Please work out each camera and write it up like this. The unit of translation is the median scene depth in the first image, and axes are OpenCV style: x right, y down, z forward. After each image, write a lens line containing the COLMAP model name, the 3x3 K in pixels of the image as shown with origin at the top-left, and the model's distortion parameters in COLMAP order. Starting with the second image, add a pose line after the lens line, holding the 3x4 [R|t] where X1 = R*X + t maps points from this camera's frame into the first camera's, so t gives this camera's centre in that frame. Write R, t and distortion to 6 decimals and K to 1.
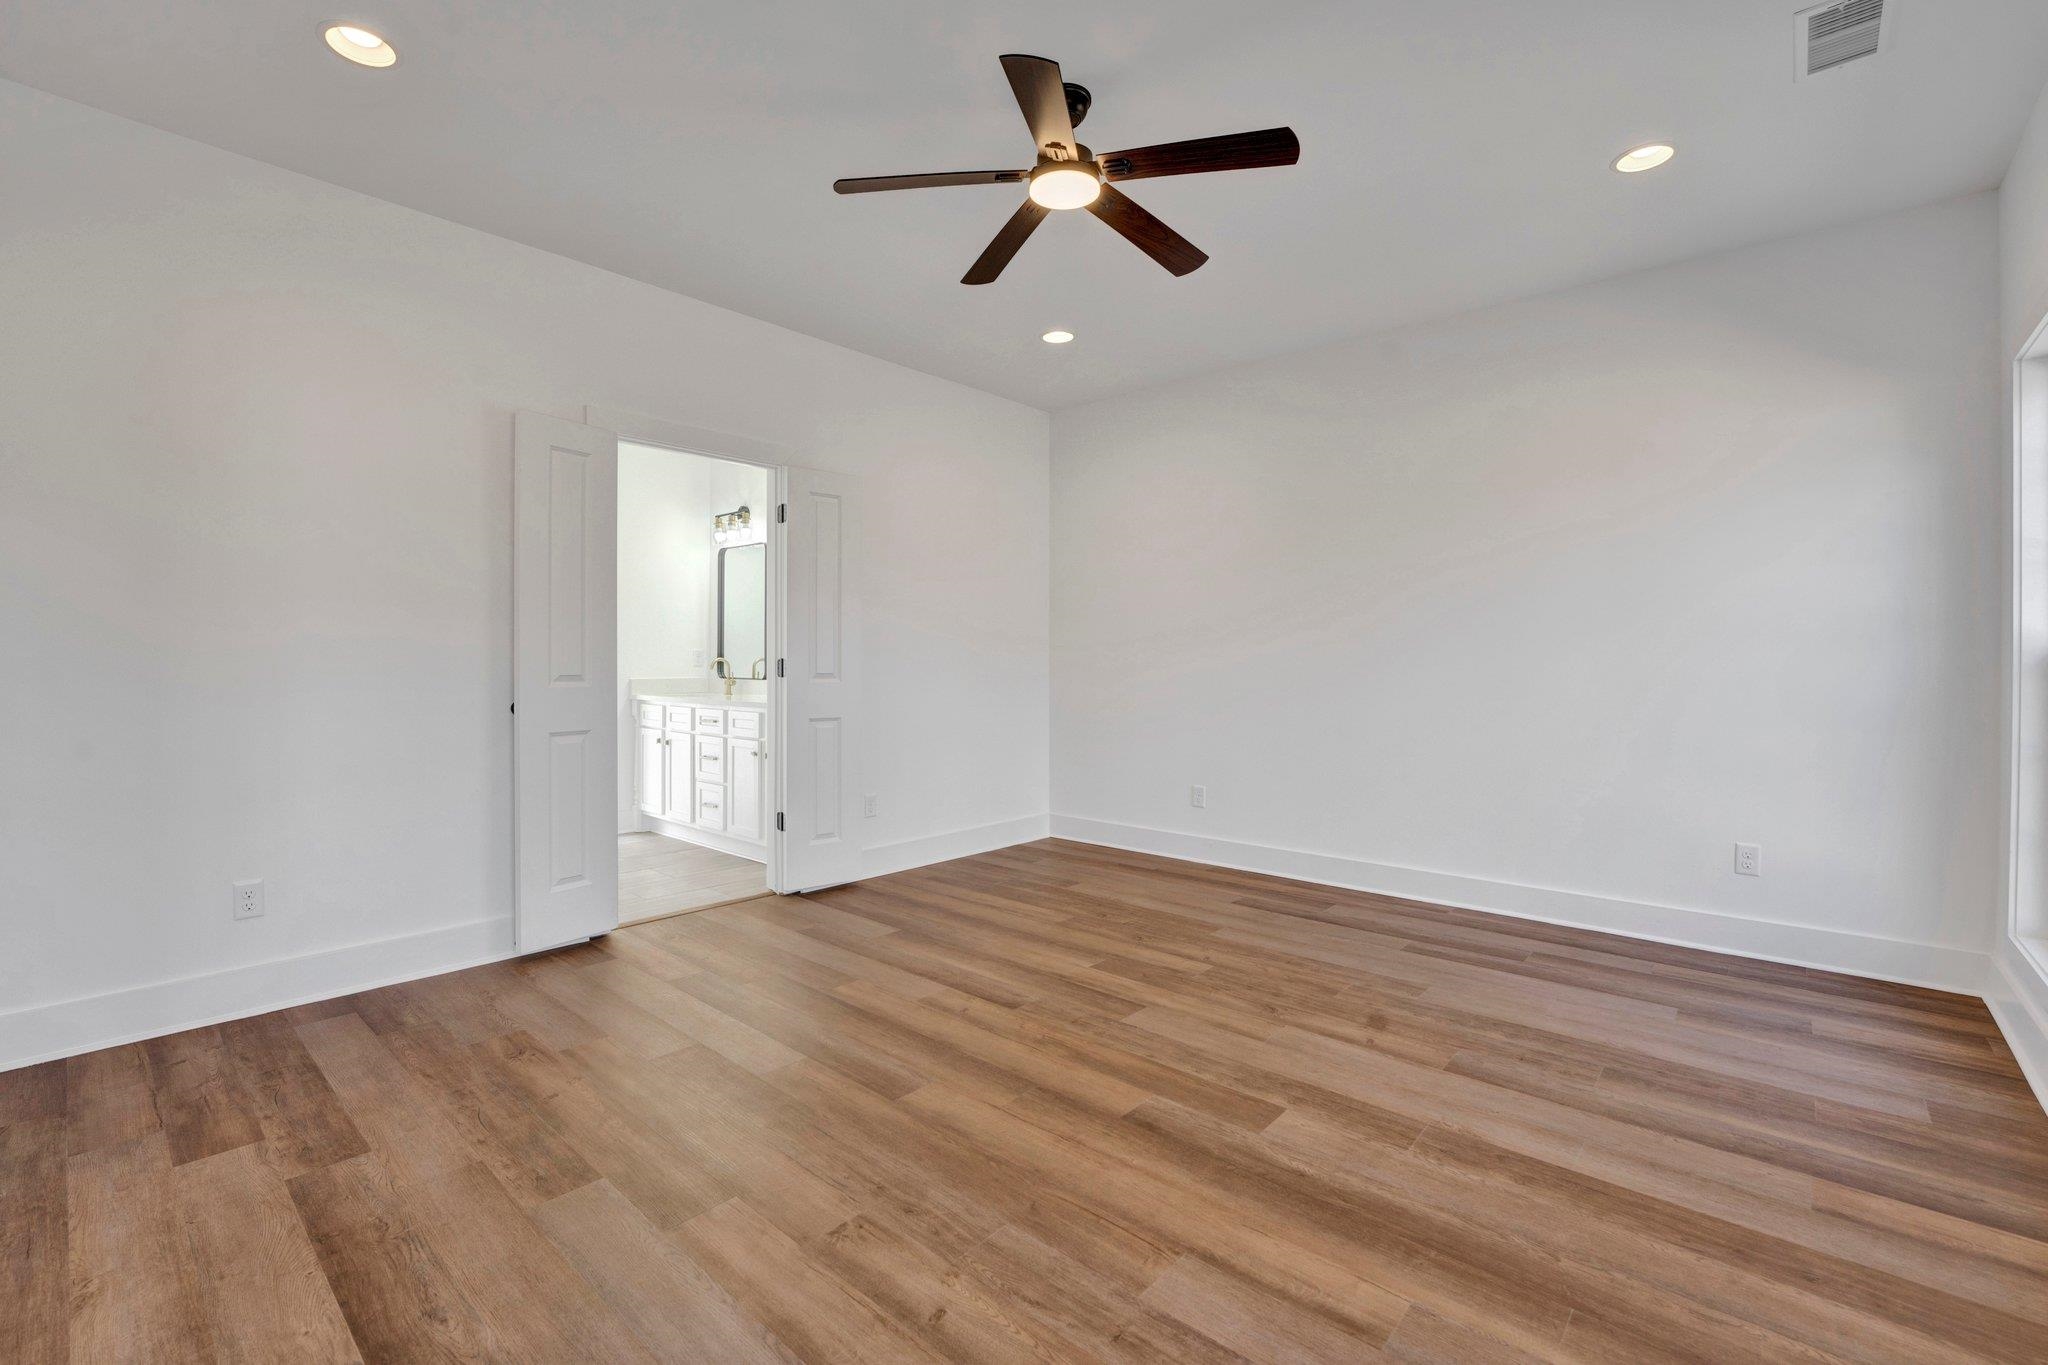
lens RADIAL K [[887.7, 0, 1014.6], [0, 887.7, 672.5], [0, 0, 1]] dist [-0.021297, 0.005334]
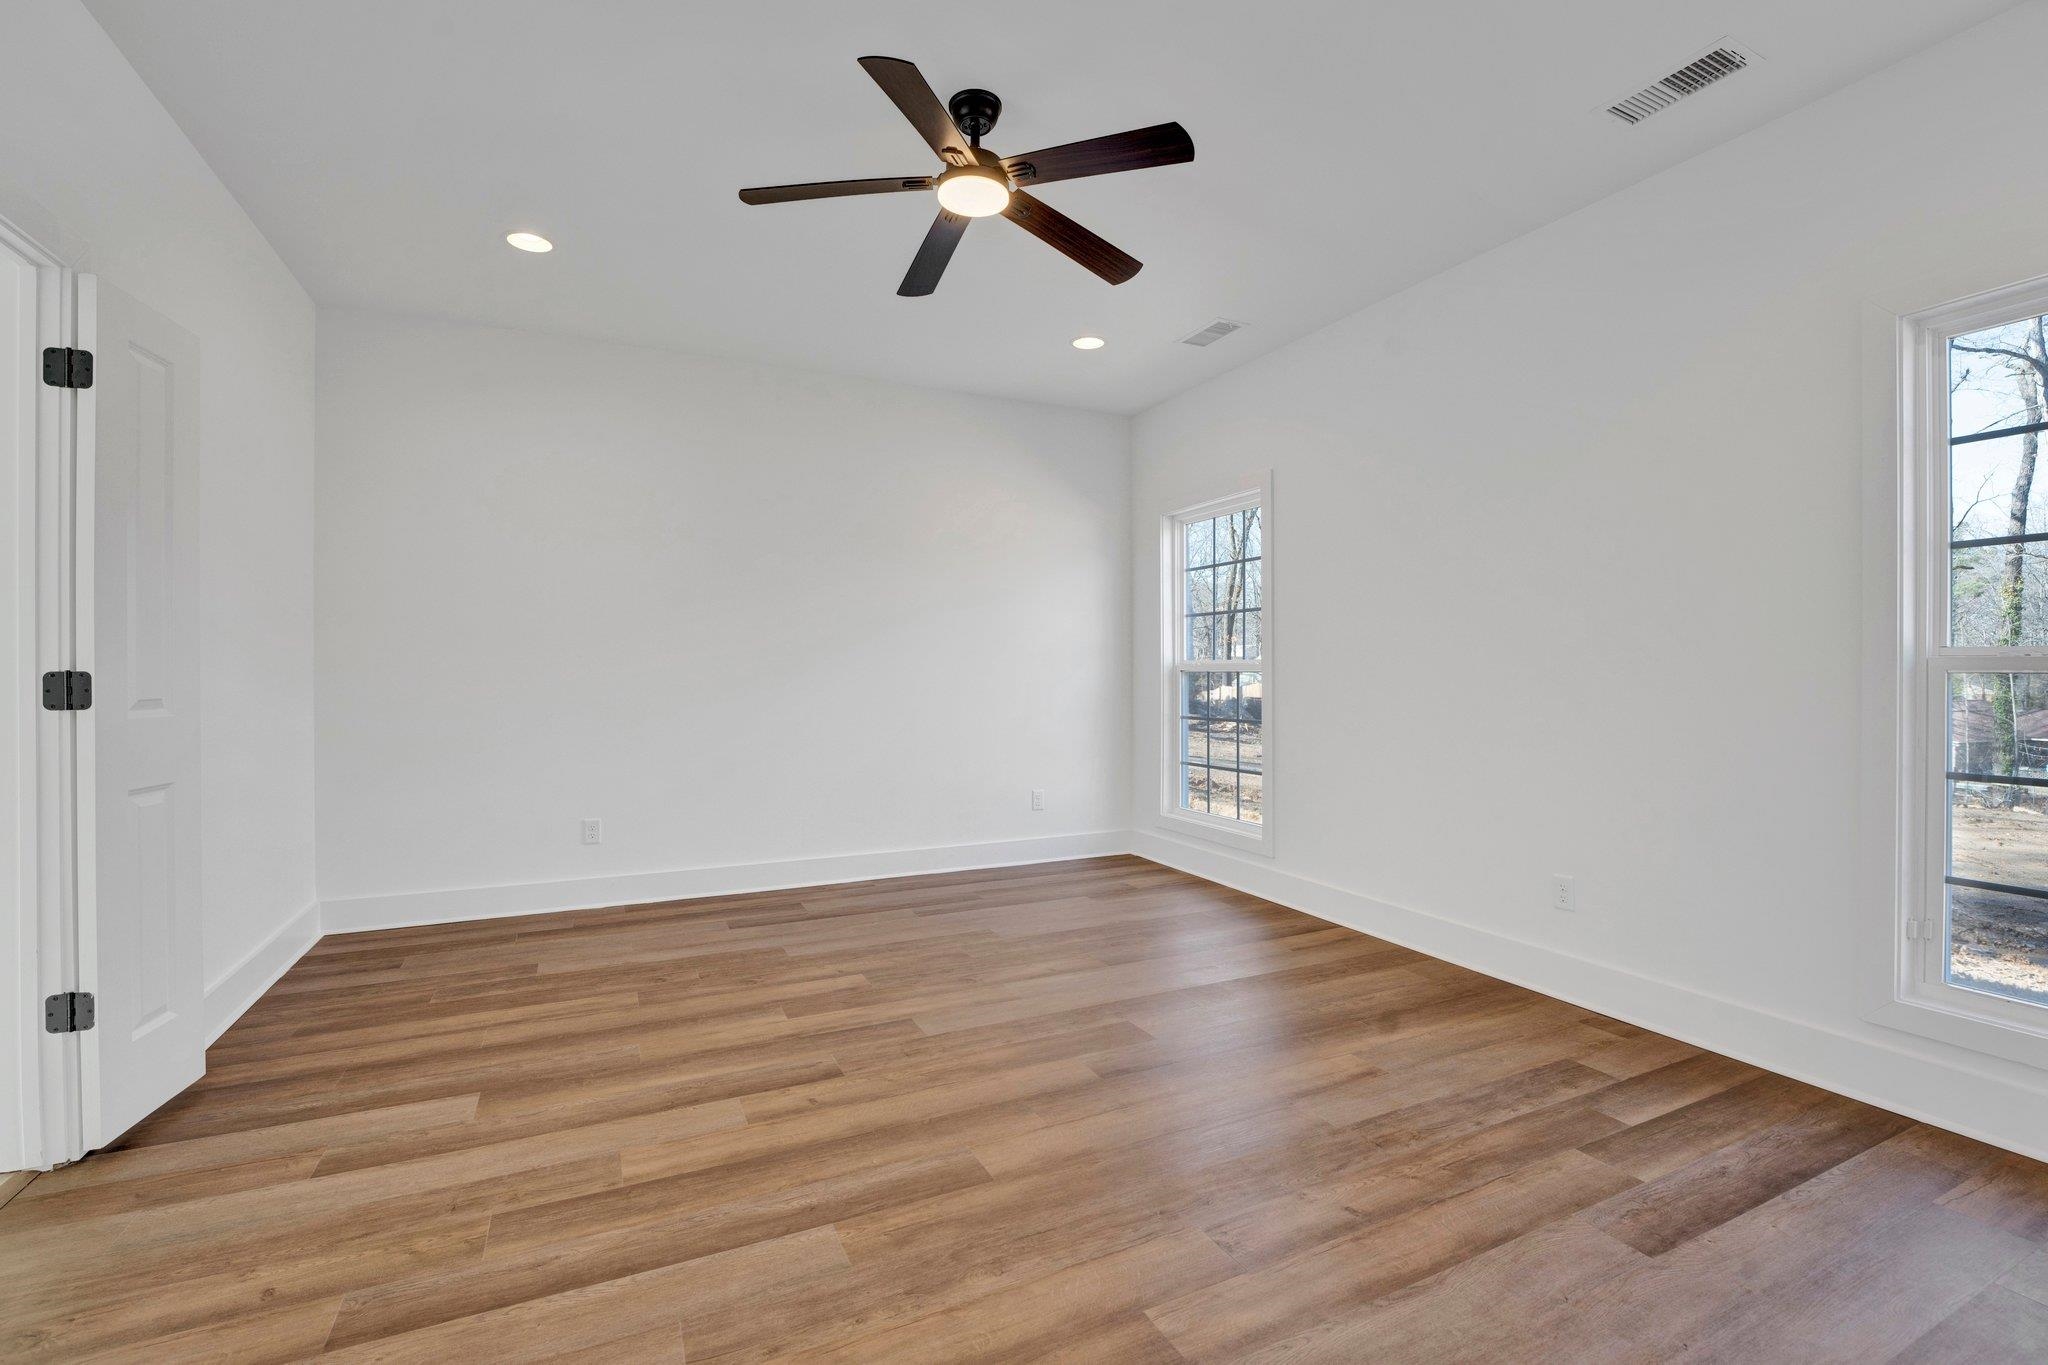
lens RADIAL K [[887.7, 0, 1021.5], [0, 887.7, 686.3], [0, 0, 1]] dist [-0.021297, 0.005334]
pose [[0.376711, -0.016514, 0.926184, -0.636111], [0.012471, 0.999841, 0.012755, -0.008481], [-0.926247, 0.006746, 0.376857, 0.442871]]
